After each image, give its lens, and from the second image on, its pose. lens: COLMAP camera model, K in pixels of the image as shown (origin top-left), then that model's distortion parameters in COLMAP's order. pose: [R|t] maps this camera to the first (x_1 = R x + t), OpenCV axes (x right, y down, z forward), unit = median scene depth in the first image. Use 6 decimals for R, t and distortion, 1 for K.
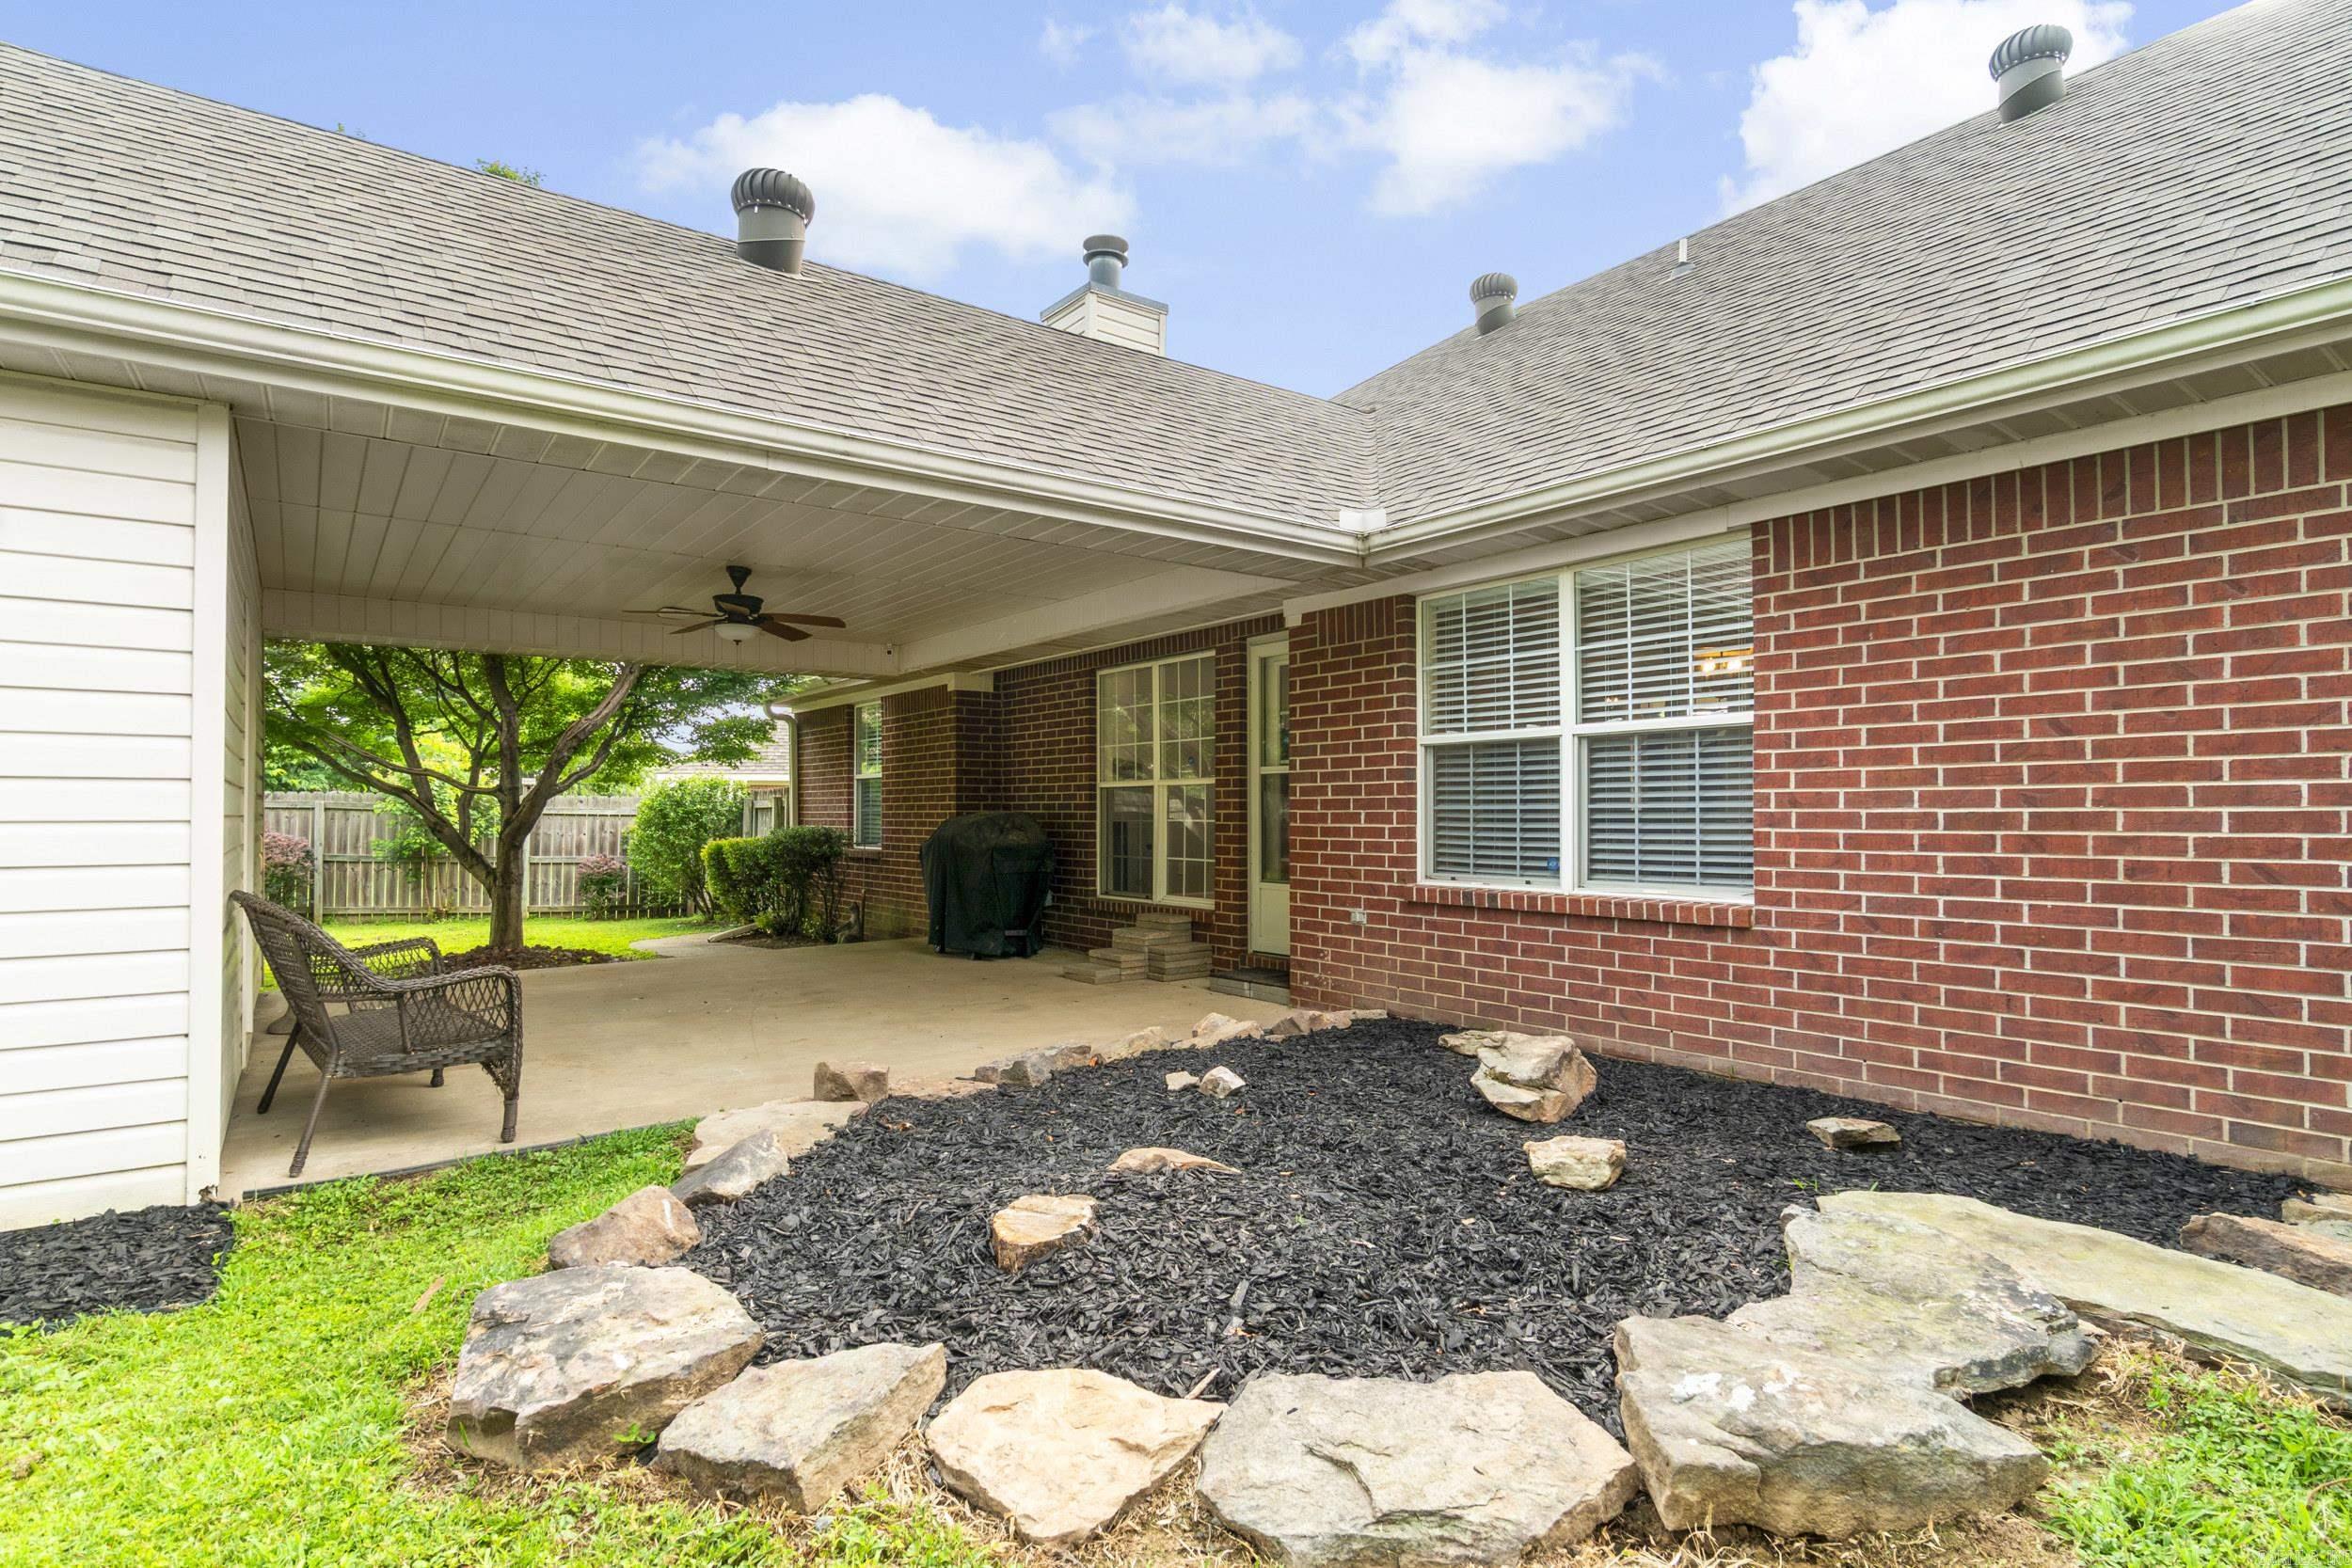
lens RADIAL K [[1204.9, 0, 1176.0], [0, 1204.9, 784.0], [0, 0, 1]] dist [-0.001043, 0.000293]
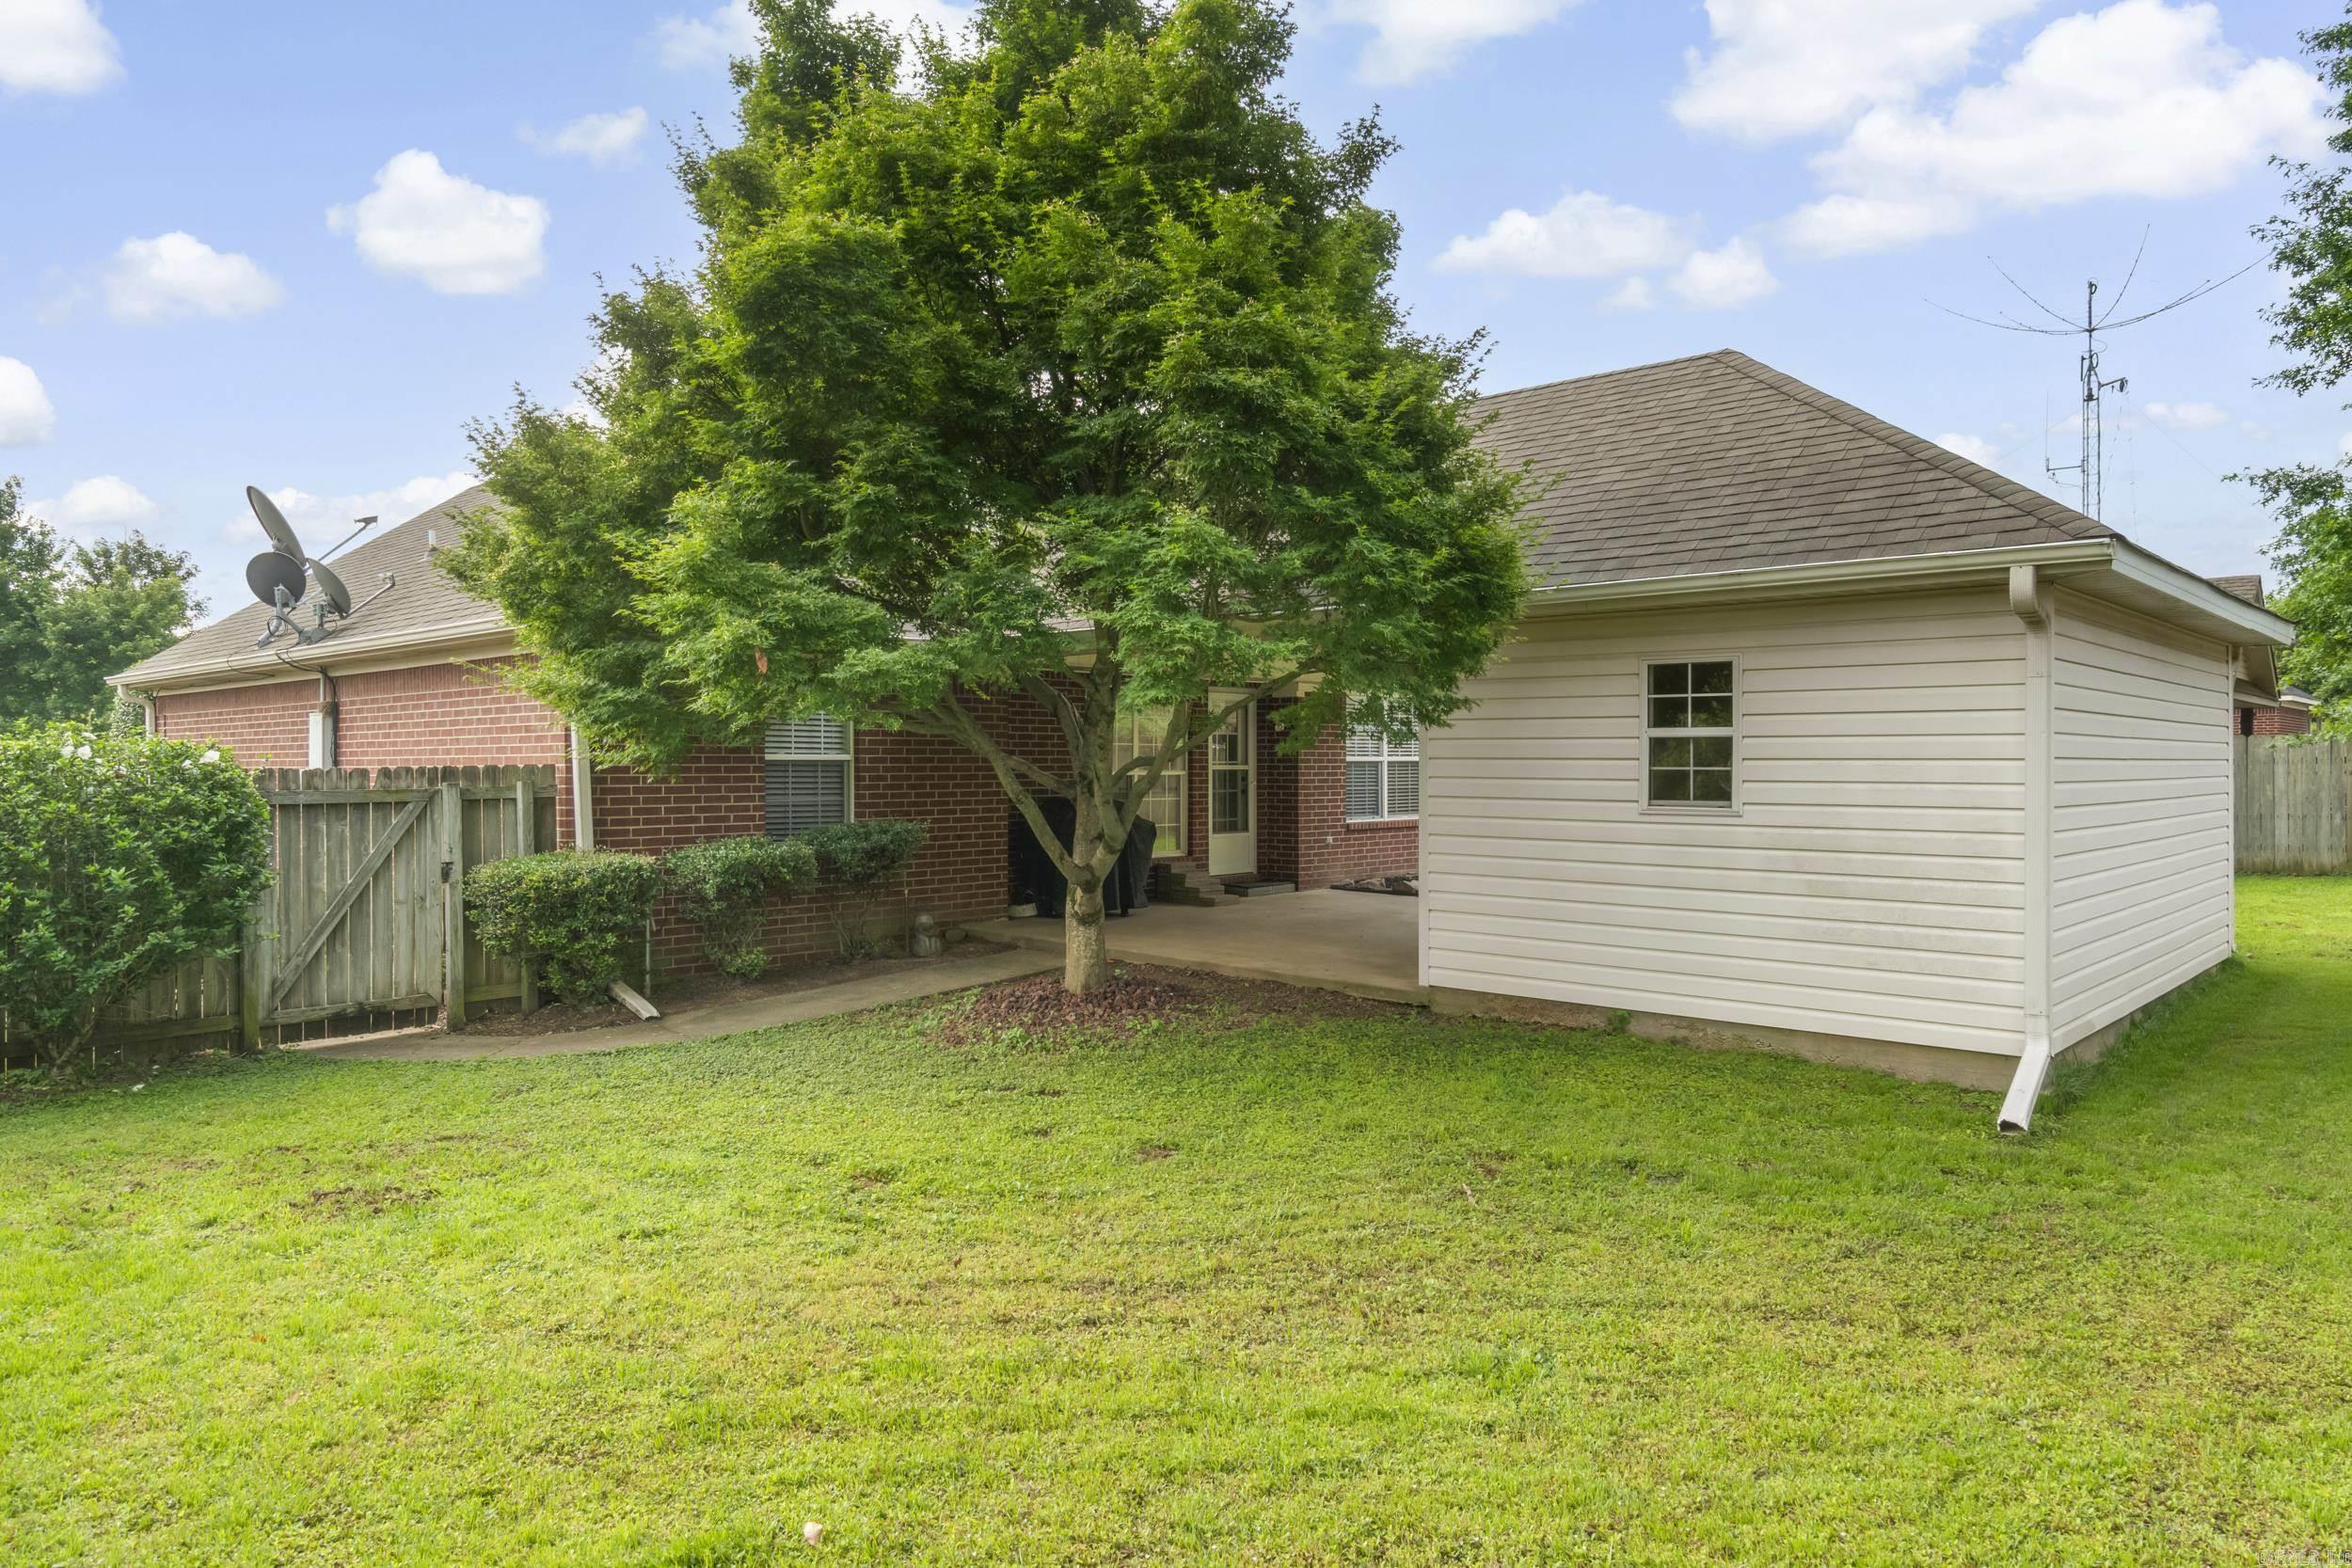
lens RADIAL K [[1501.8, 0, 1176.0], [0, 1501.8, 784.0], [0, 0, 1]] dist [-0.000135, -0.000011]
pose [[-0.191367, -0.014219, 0.981416, -2.498267], [-0.023143, 0.999682, 0.009971, -0.010321], [-0.981246, -0.020805, -0.191635, 1.844656]]
